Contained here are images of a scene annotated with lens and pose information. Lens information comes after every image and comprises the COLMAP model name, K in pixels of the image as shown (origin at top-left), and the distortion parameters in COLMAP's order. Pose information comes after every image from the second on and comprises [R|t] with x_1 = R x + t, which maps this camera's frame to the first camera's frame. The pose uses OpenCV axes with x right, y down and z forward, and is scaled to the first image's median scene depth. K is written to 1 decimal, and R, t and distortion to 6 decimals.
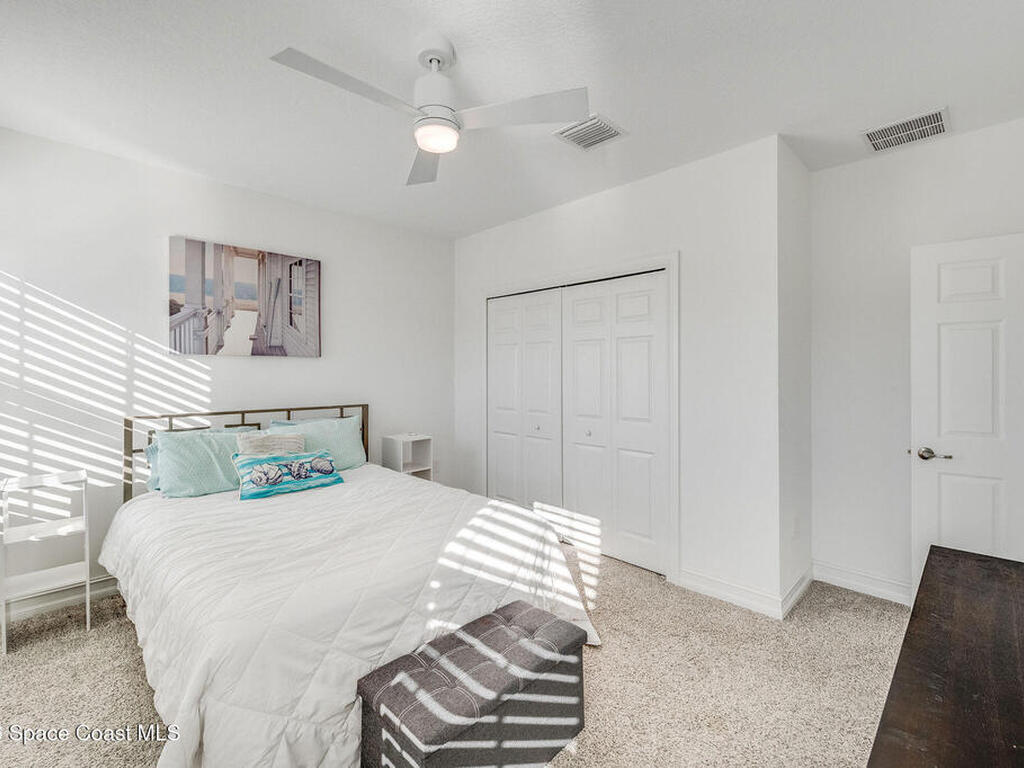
lens RADIAL K [[474.7, 0, 513.5], [0, 474.7, 372.3], [0, 0, 1]] dist [-0.000778, -0.000137]
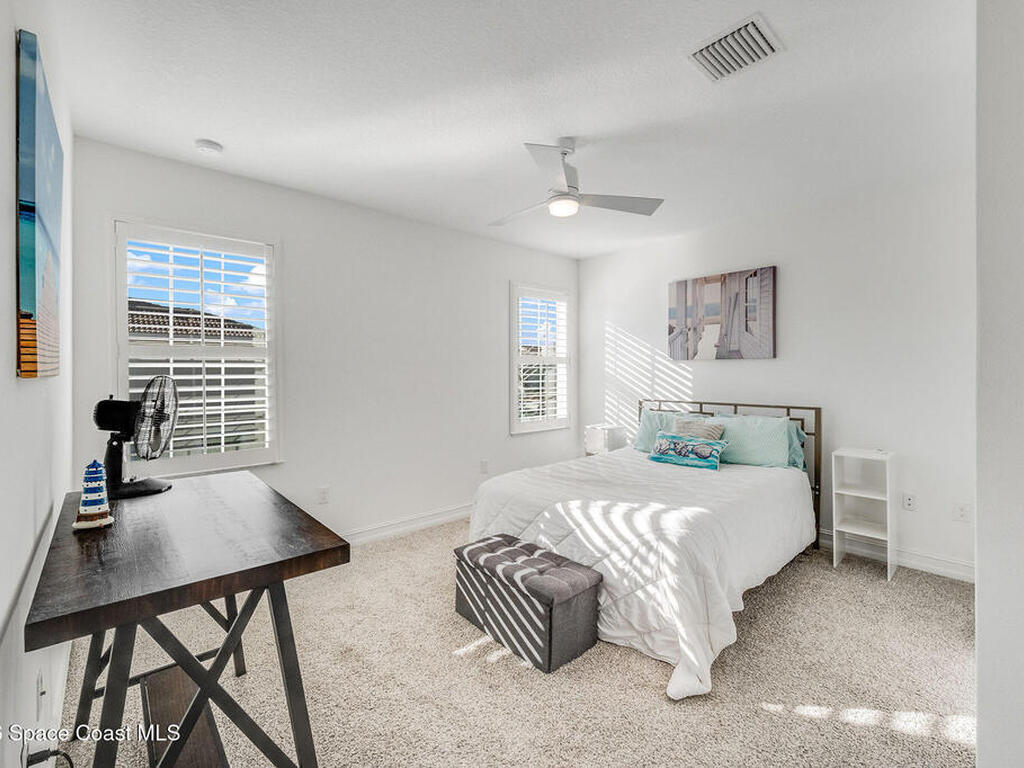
lens RADIAL K [[459.5, 0, 513.0], [0, 459.5, 375.6], [0, 0, 1]] dist [0.000297, -0.000174]
pose [[-0.073173, 0.007345, -0.997292, 0.746699], [0.002285, 0.999971, 0.007197, -0.002258], [0.997317, -0.001752, -0.073187, 0.579738]]
